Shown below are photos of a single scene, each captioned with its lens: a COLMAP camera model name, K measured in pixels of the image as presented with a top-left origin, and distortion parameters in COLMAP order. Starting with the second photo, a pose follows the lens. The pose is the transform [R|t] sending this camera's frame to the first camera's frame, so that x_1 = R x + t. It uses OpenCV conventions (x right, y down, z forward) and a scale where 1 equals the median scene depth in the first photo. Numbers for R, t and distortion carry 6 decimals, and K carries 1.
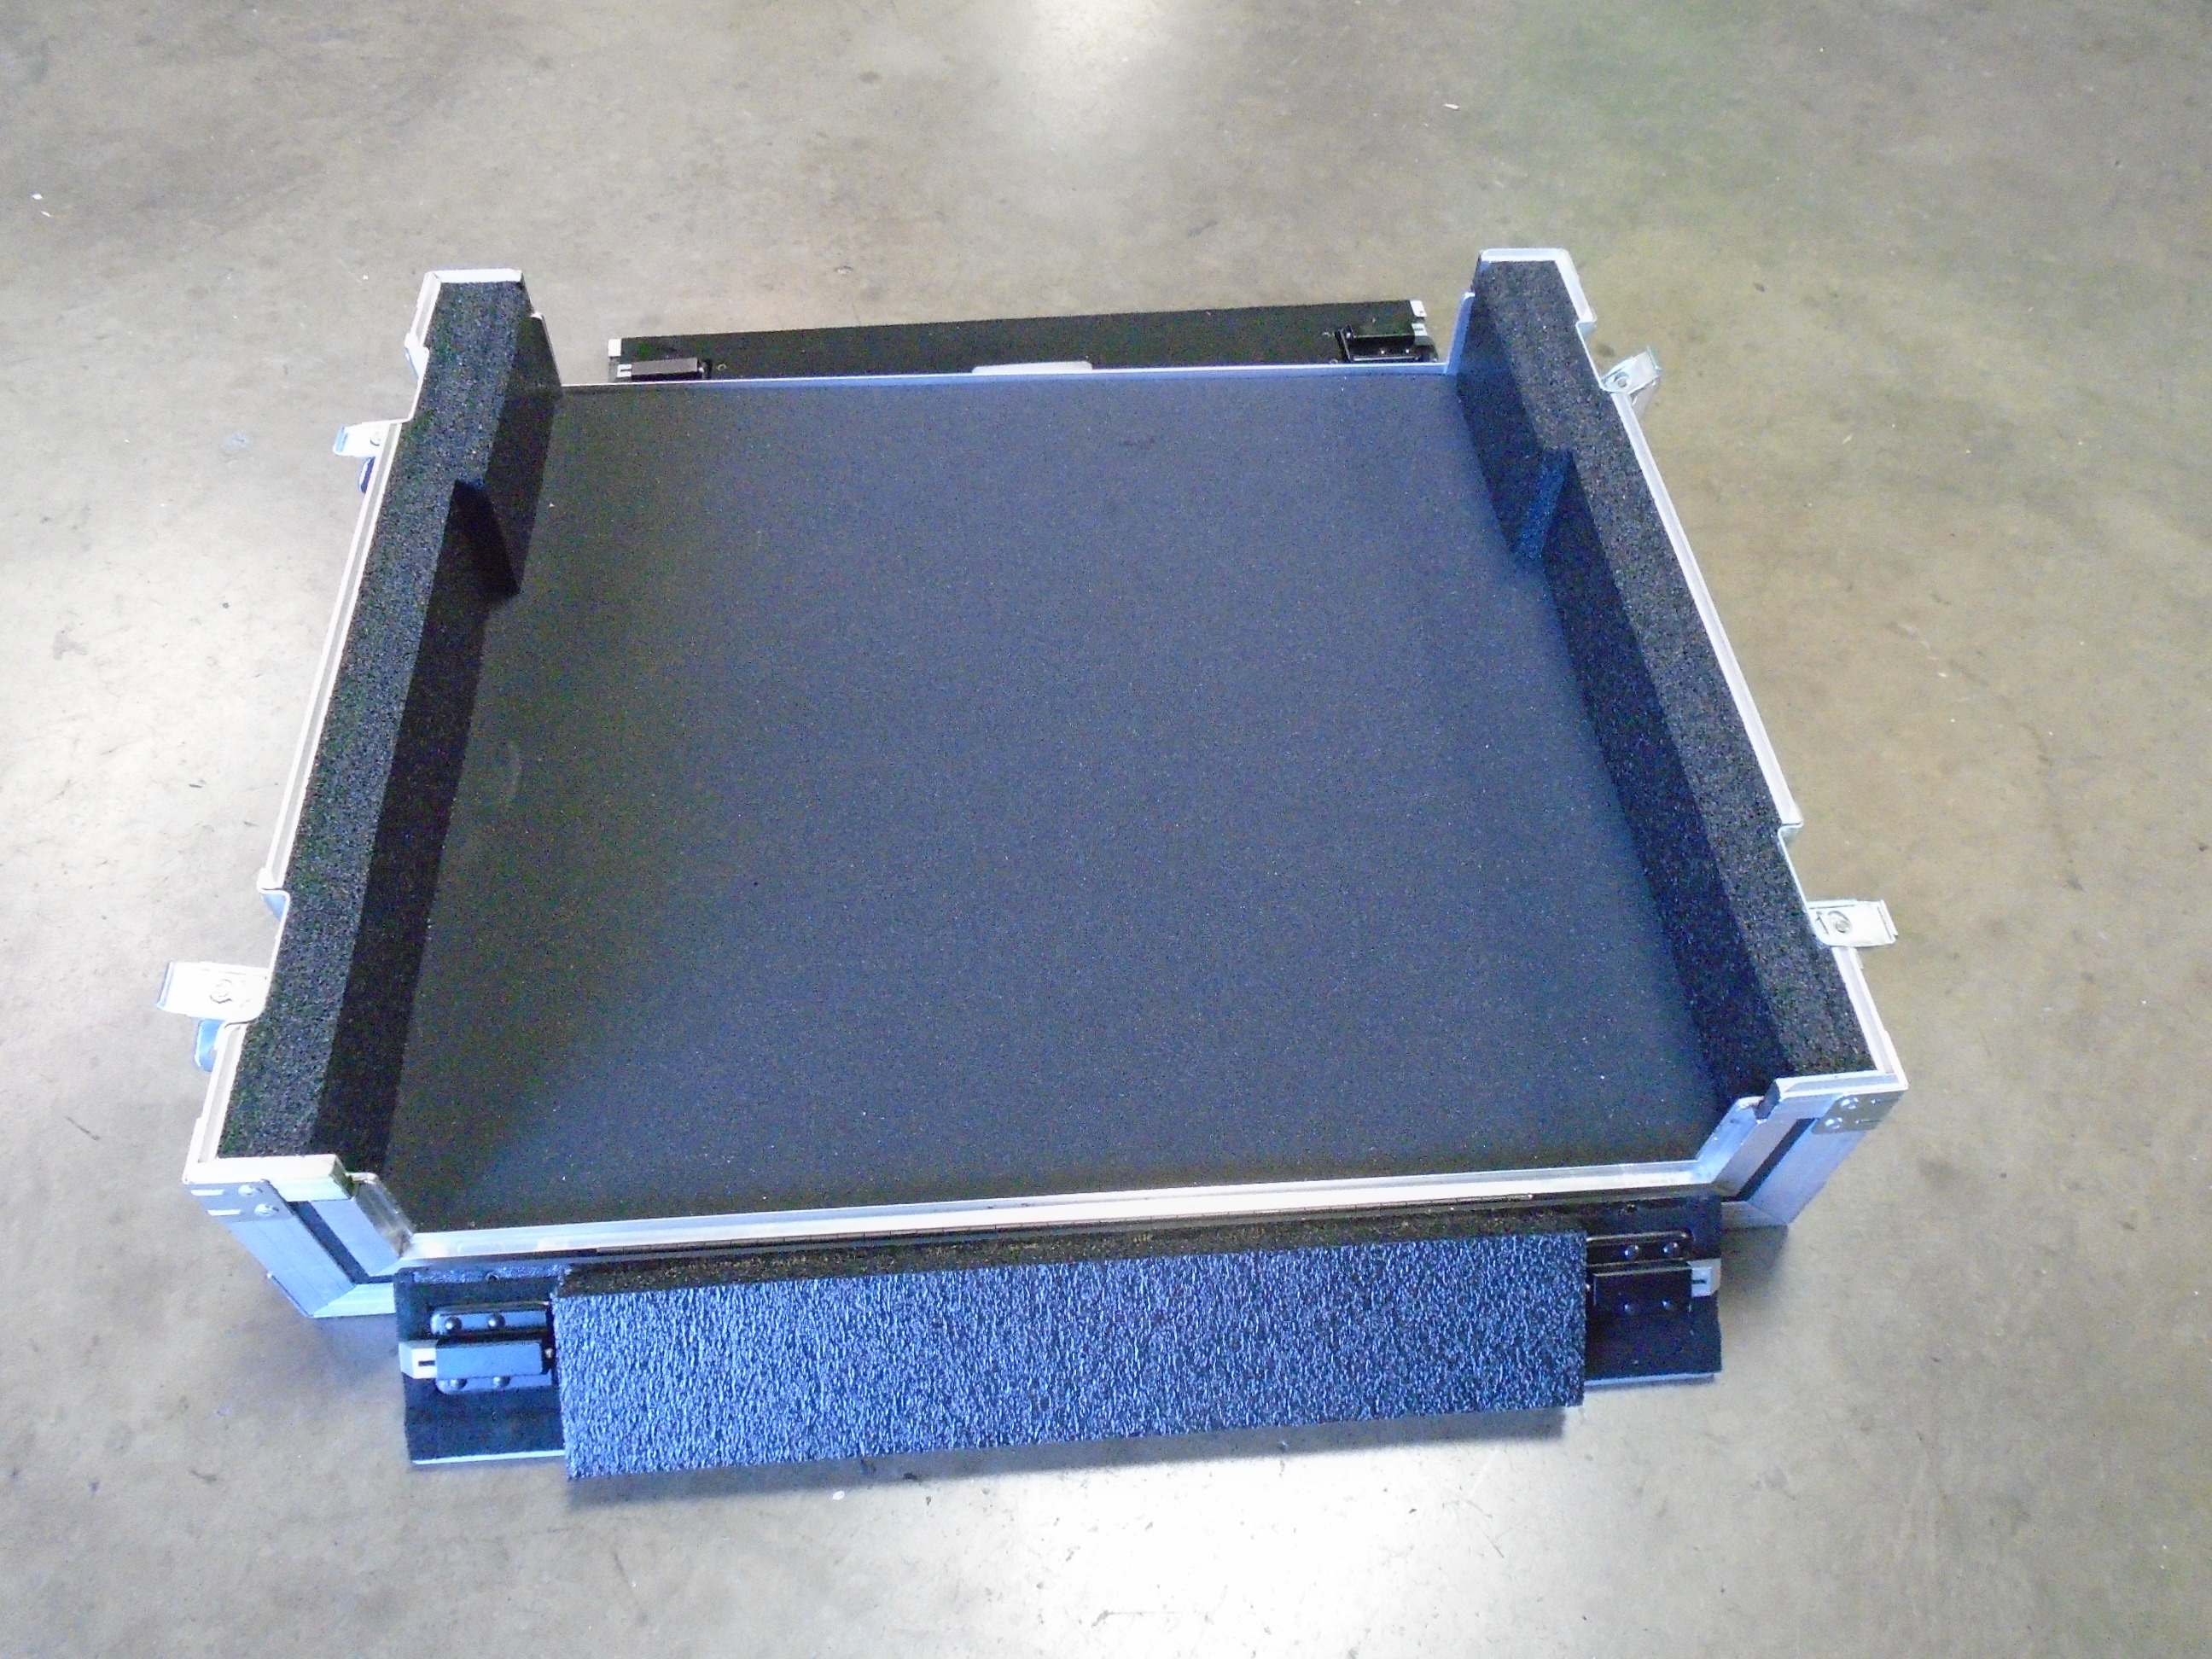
lens RADIAL K [[1686.6, 0, 1085.8], [0, 1686.6, 836.5], [0, 0, 1]] dist [-0.017449, 0.004413]
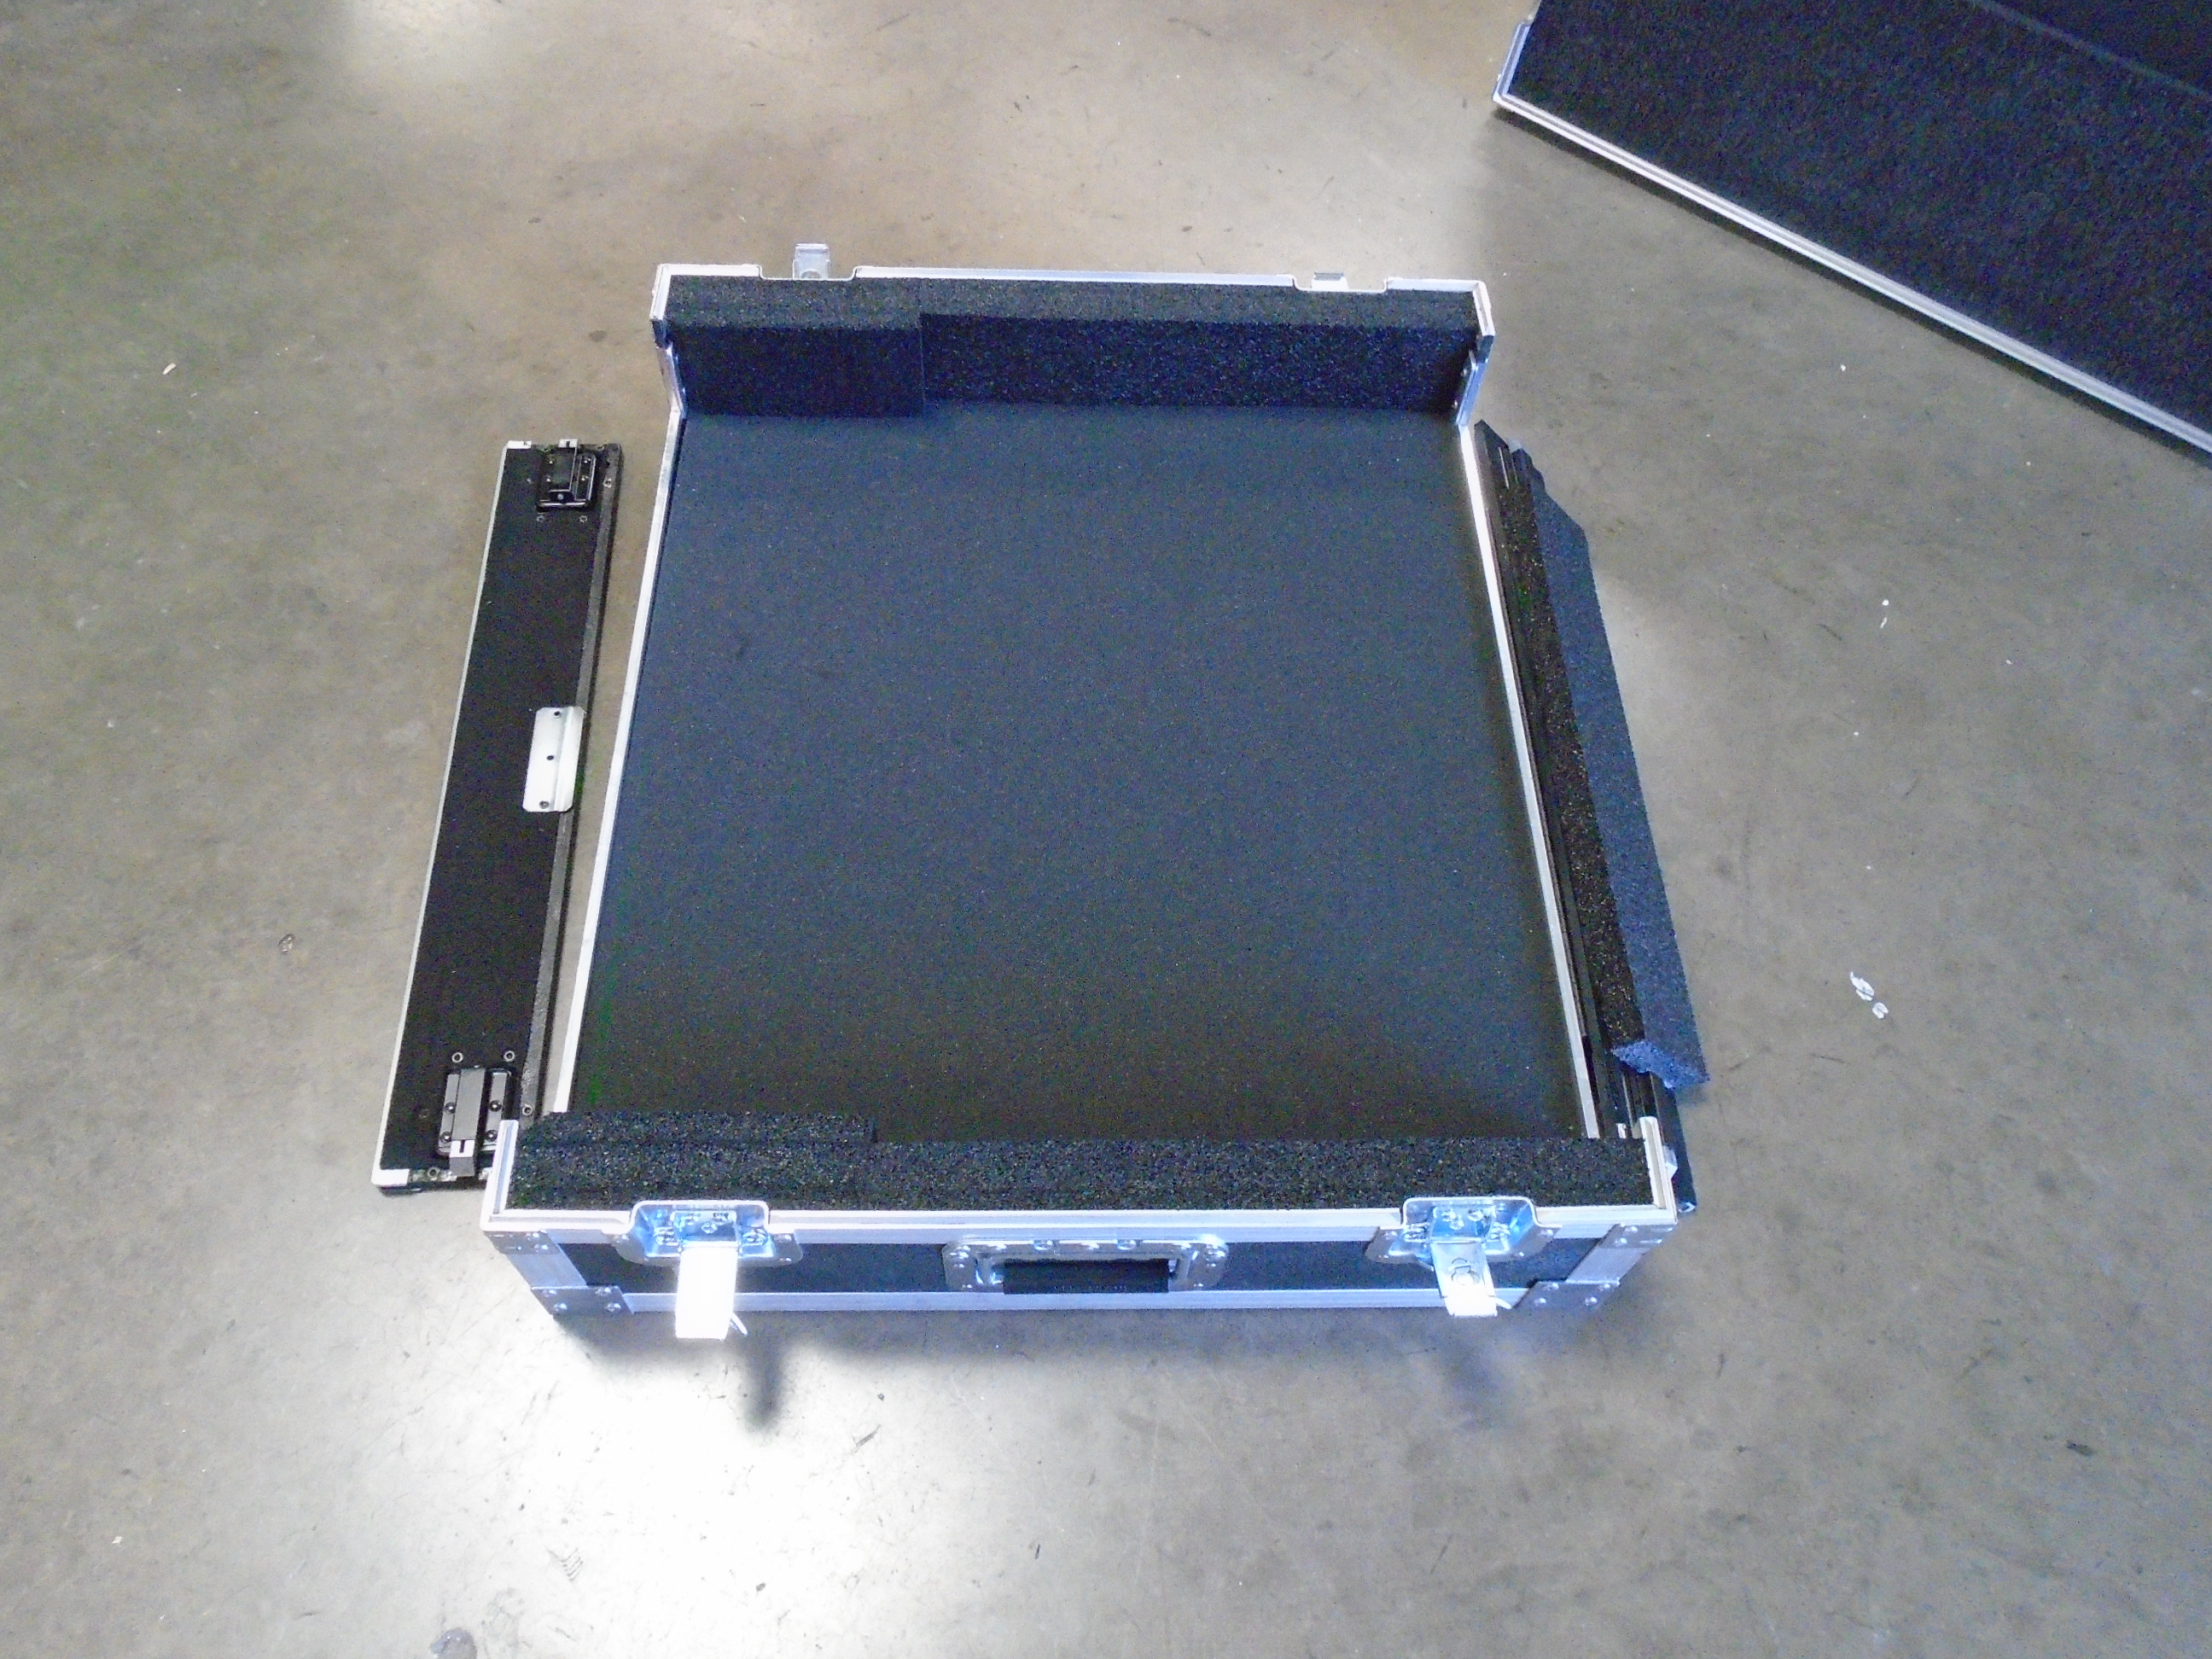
lens RADIAL K [[1686.6, 0, 1102.0], [0, 1686.6, 820.6], [0, 0, 1]] dist [-0.017449, 0.004413]
pose [[0.056192, -0.859490, 0.508054, -0.728874], [0.777267, 0.357042, 0.518051, -0.702084], [-0.626656, 0.365783, 0.688117, 0.210047]]
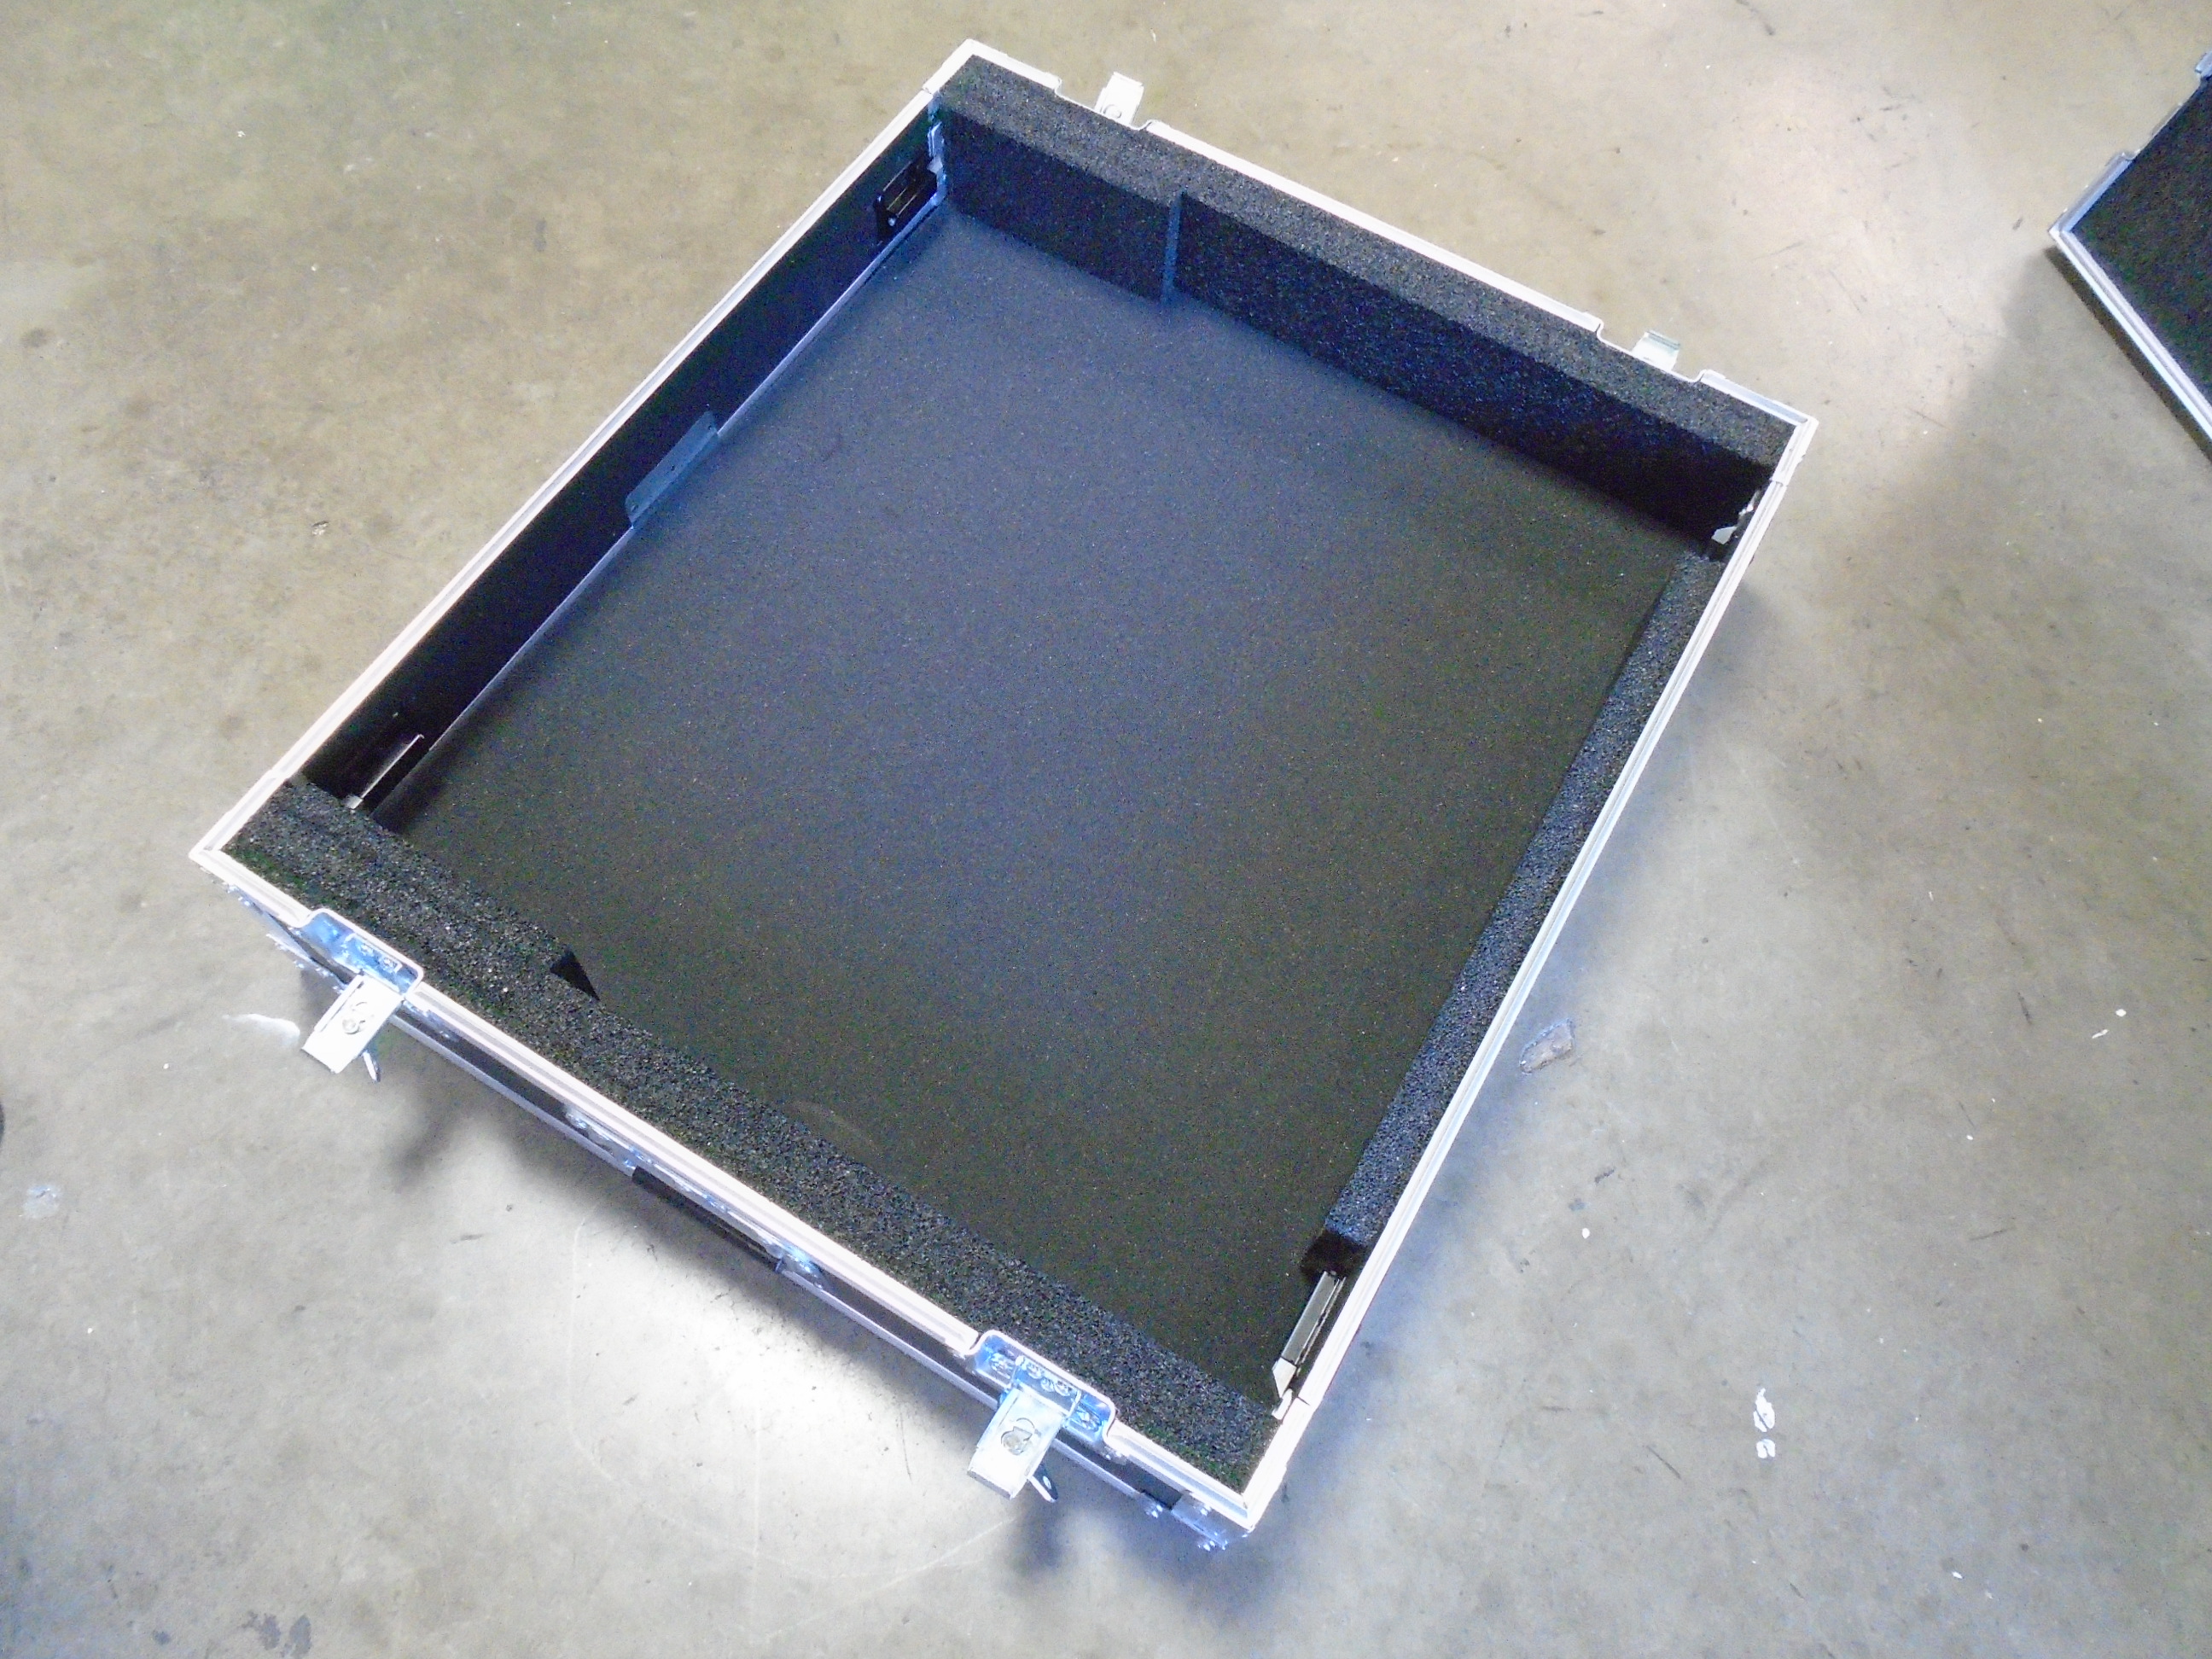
lens RADIAL K [[1686.6, 0, 1100.1], [0, 1686.6, 827.9], [0, 0, 1]] dist [-0.017449, 0.004413]
pose [[0.573626, -0.735273, 0.361009, -0.497380], [0.643791, 0.677191, 0.356294, -0.414370], [-0.506445, 0.028035, 0.861816, 0.086811]]
